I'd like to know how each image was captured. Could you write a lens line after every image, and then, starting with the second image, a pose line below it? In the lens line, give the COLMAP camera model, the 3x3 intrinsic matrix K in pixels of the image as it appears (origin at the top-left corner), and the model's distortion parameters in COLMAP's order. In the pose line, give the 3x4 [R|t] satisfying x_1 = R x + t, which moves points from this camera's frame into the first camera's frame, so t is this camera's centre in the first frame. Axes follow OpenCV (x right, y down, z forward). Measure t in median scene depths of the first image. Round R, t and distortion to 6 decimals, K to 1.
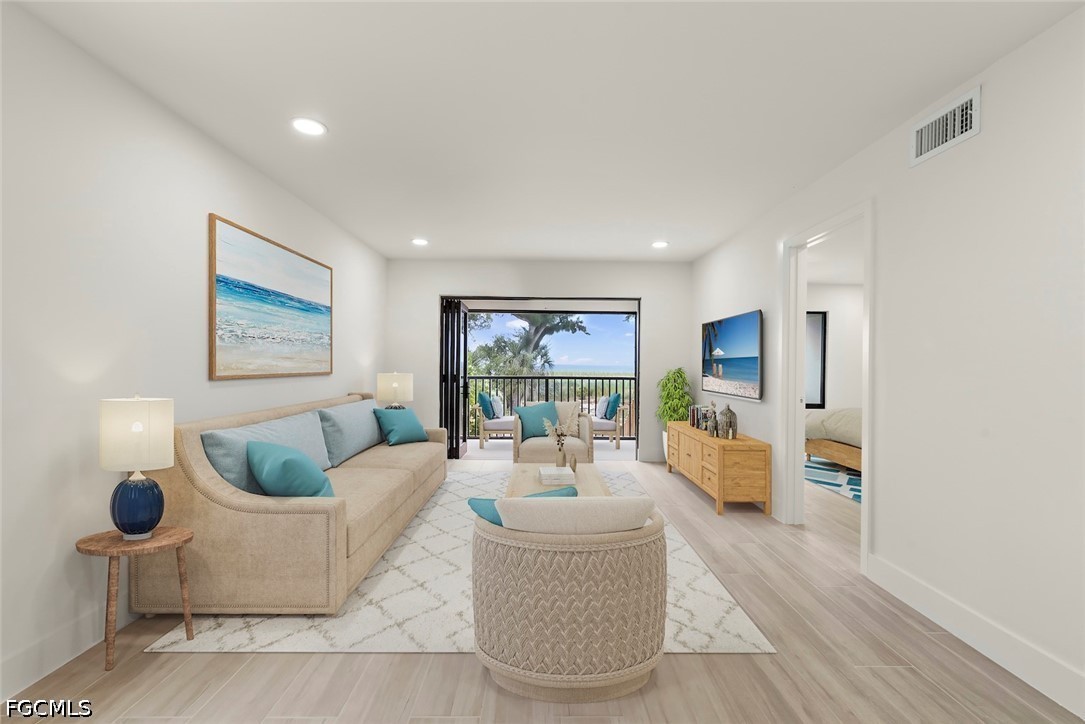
lens RADIAL K [[430.6, 0, 542.5], [0, 430.6, 362.0], [0, 0, 1]] dist [-0.000975, -0.000091]
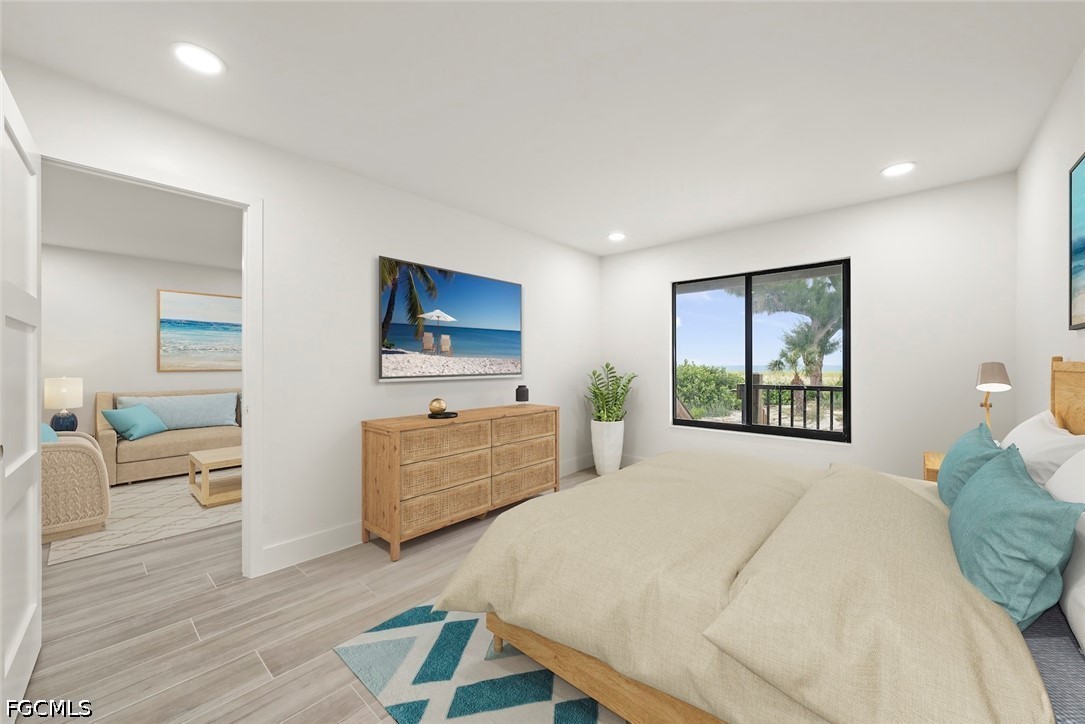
lens RADIAL K [[385.3, 0, 541.3], [0, 385.3, 368.0], [0, 0, 1]] dist [-0.001186, -0.000058]
pose [[0.715086, -0.001300, -0.699035, 1.274893], [0.008800, 0.999936, 0.007142, 0.019207], [0.698981, -0.011258, 0.715052, 0.709392]]
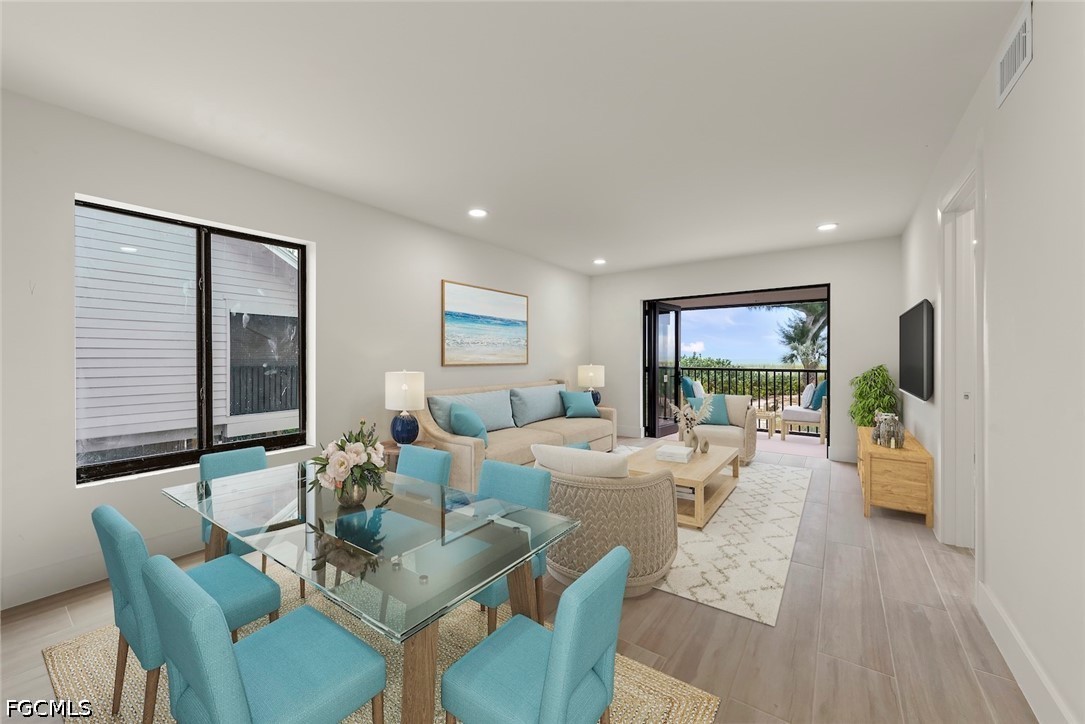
lens RADIAL K [[403.1, 0, 568.1], [0, 403.1, 347.2], [0, 0, 1]] dist [0.001100, 0.000026]
pose [[0.819125, -0.031507, -0.572749, 0.472508], [0.017616, 0.999401, -0.029784, 0.008037], [0.573345, 0.014307, 0.819189, -0.070177]]
